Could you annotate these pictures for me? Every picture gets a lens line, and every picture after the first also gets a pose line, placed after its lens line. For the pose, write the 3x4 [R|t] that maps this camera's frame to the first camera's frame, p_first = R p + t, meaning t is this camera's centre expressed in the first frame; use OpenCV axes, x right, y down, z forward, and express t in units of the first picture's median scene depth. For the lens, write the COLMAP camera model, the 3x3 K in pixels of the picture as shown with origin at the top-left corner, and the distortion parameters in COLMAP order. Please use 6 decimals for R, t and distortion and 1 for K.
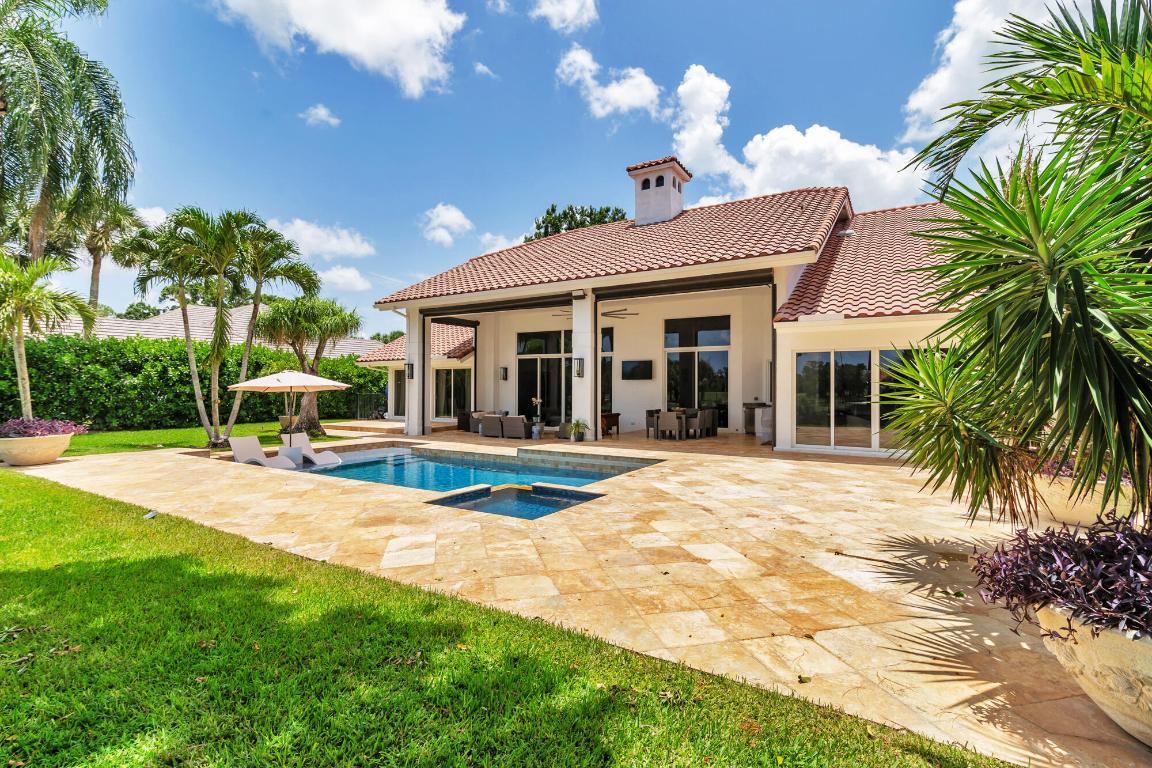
lens RADIAL K [[556.0, 0, 567.1], [0, 556.0, 385.8], [0, 0, 1]] dist [0.001000, 0.000002]
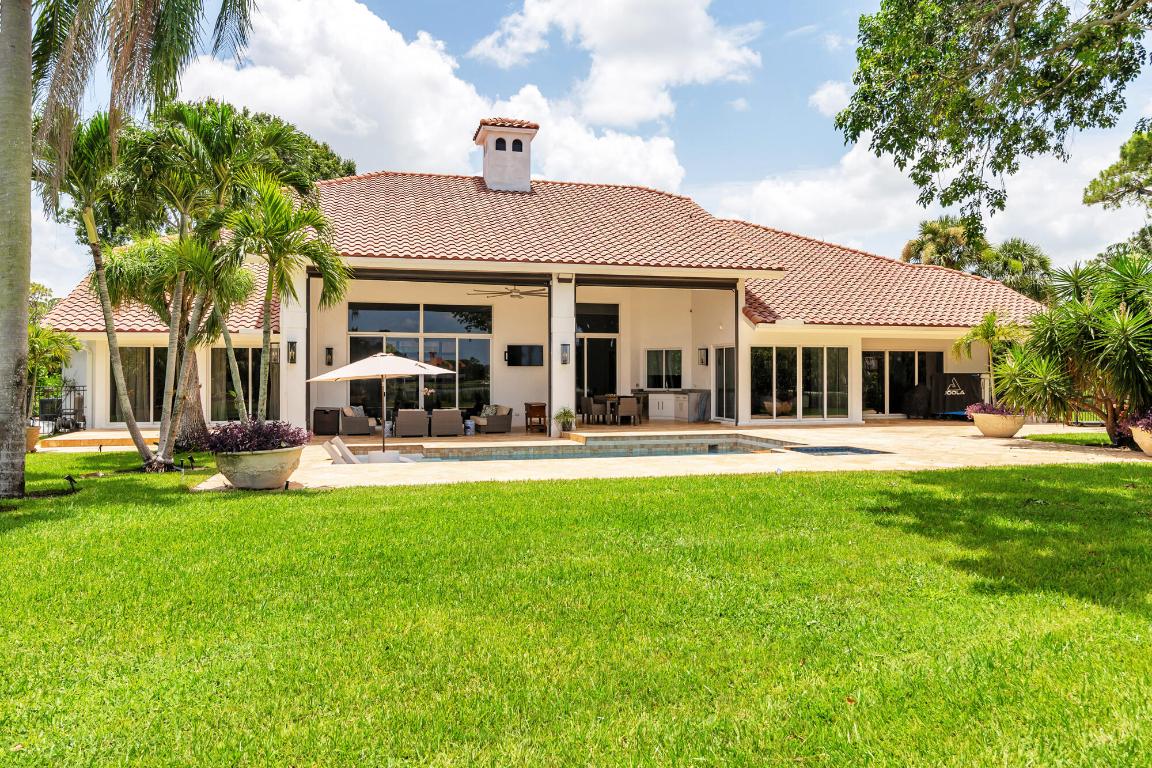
lens RADIAL K [[823.0, 0, 576.0], [0, 823.0, 384.0], [0, 0, 1]] dist [-0.001571, 0.001947]
pose [[0.685844, -0.007968, 0.727705, -0.990619], [-0.002981, 0.999901, 0.013758, -0.000014], [-0.727742, -0.011605, 0.685753, 0.011218]]
